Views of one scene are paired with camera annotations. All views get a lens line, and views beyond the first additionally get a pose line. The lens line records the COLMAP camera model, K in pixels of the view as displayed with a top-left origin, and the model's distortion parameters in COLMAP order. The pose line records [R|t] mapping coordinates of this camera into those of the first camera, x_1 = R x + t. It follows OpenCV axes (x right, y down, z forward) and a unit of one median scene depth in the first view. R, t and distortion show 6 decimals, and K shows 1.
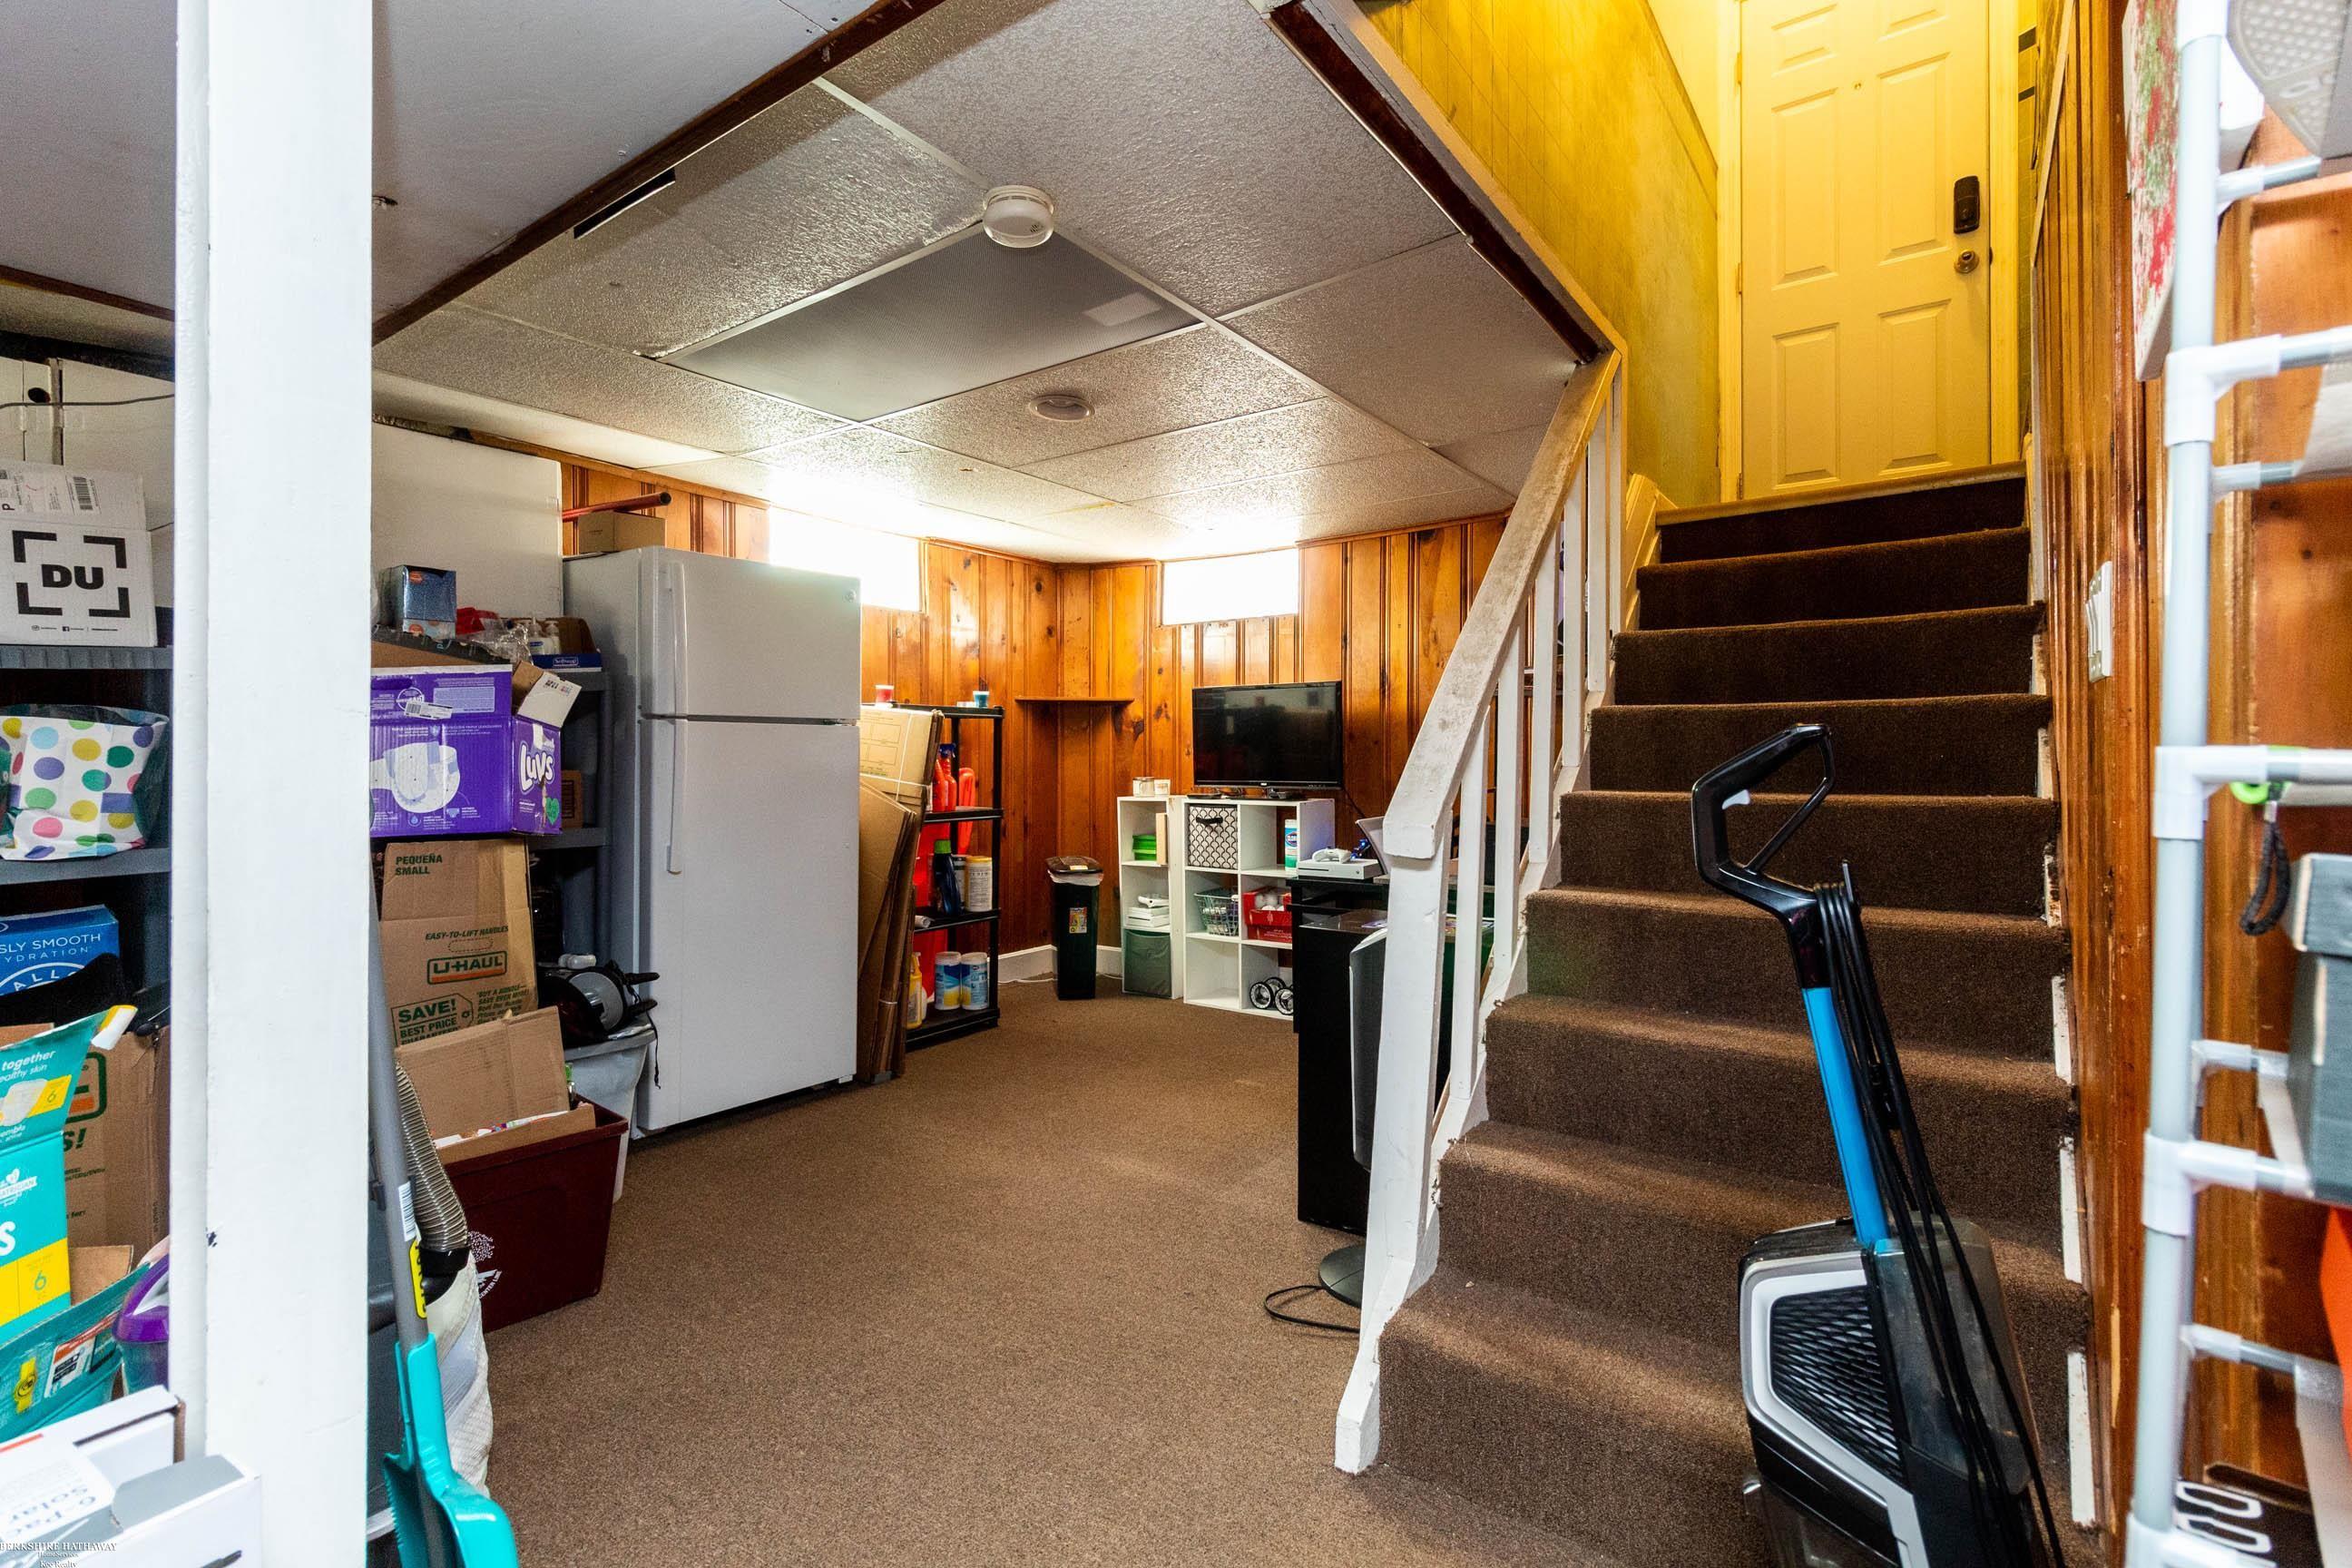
lens RADIAL K [[1076.9, 0, 1176.0], [0, 1076.9, 784.0], [0, 0, 1]] dist [0.000065, -0.000017]
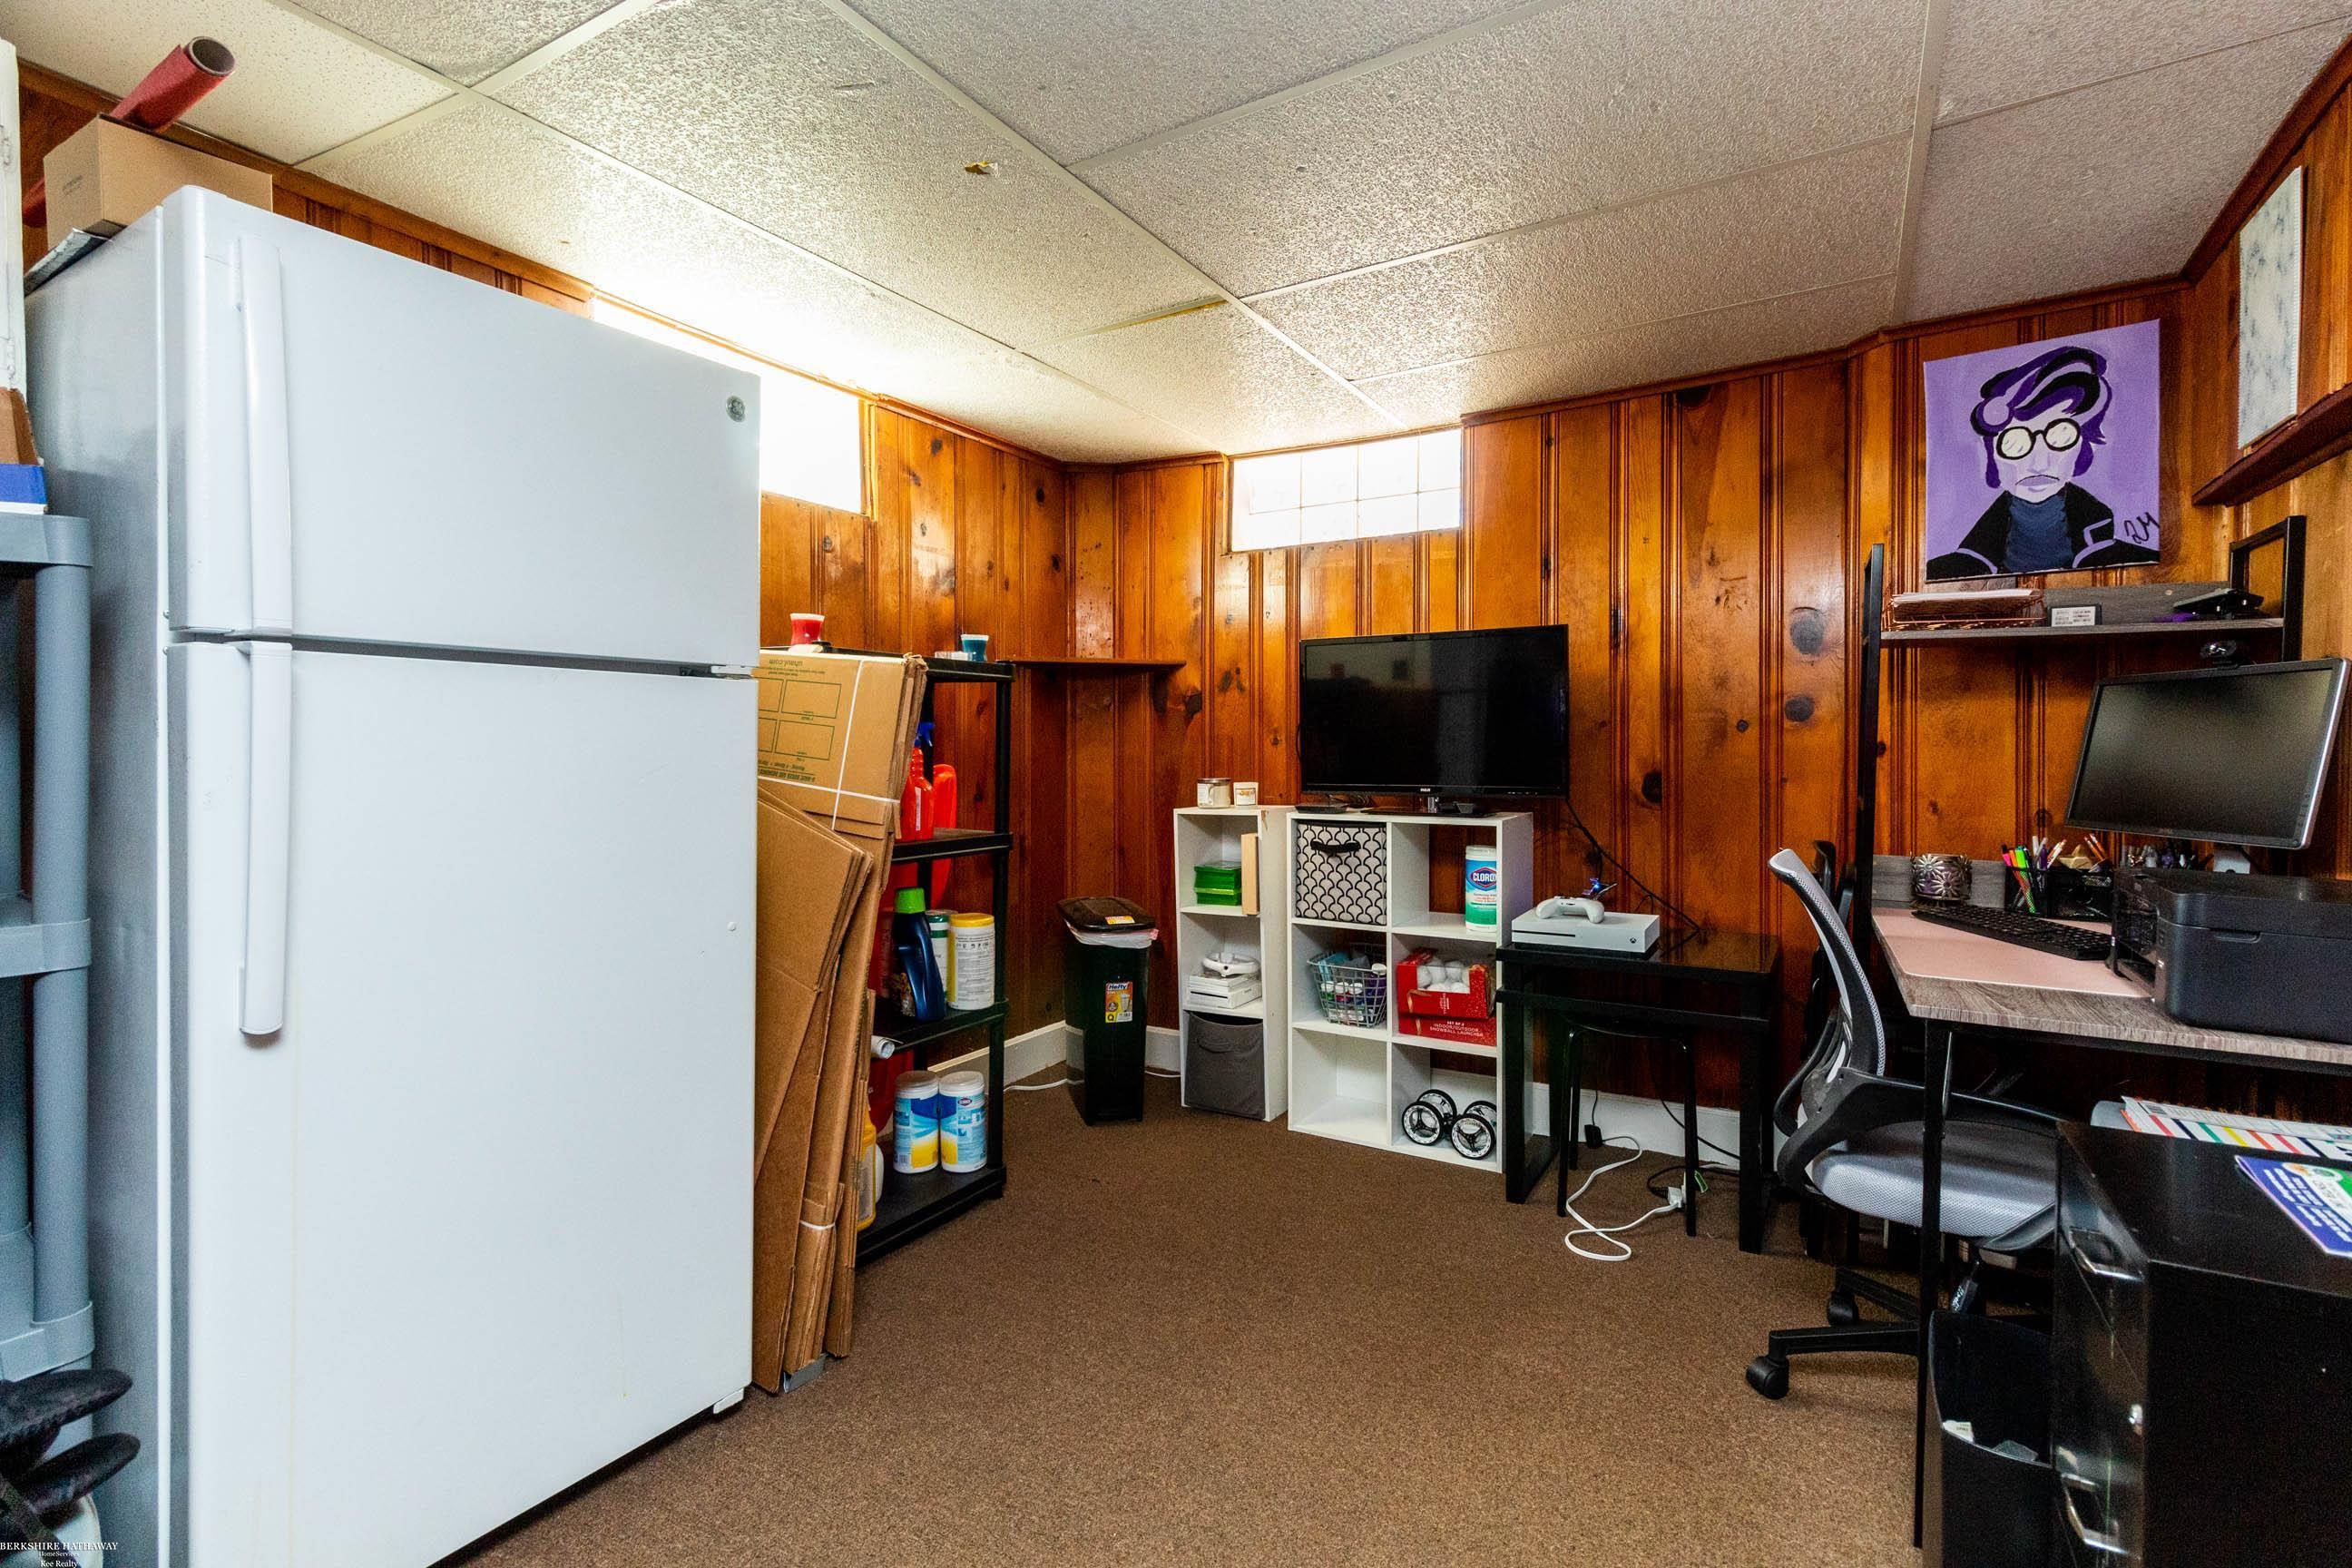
lens RADIAL K [[1080.8, 0, 1228.3], [0, 1080.8, 775.9], [0, 0, 1]] dist [0.000030, 0.000152]
pose [[0.993263, -0.001511, 0.115875, -0.103563], [0.001606, 0.999998, -0.000721, -0.007545], [-0.115874, 0.000902, 0.993264, 0.364946]]
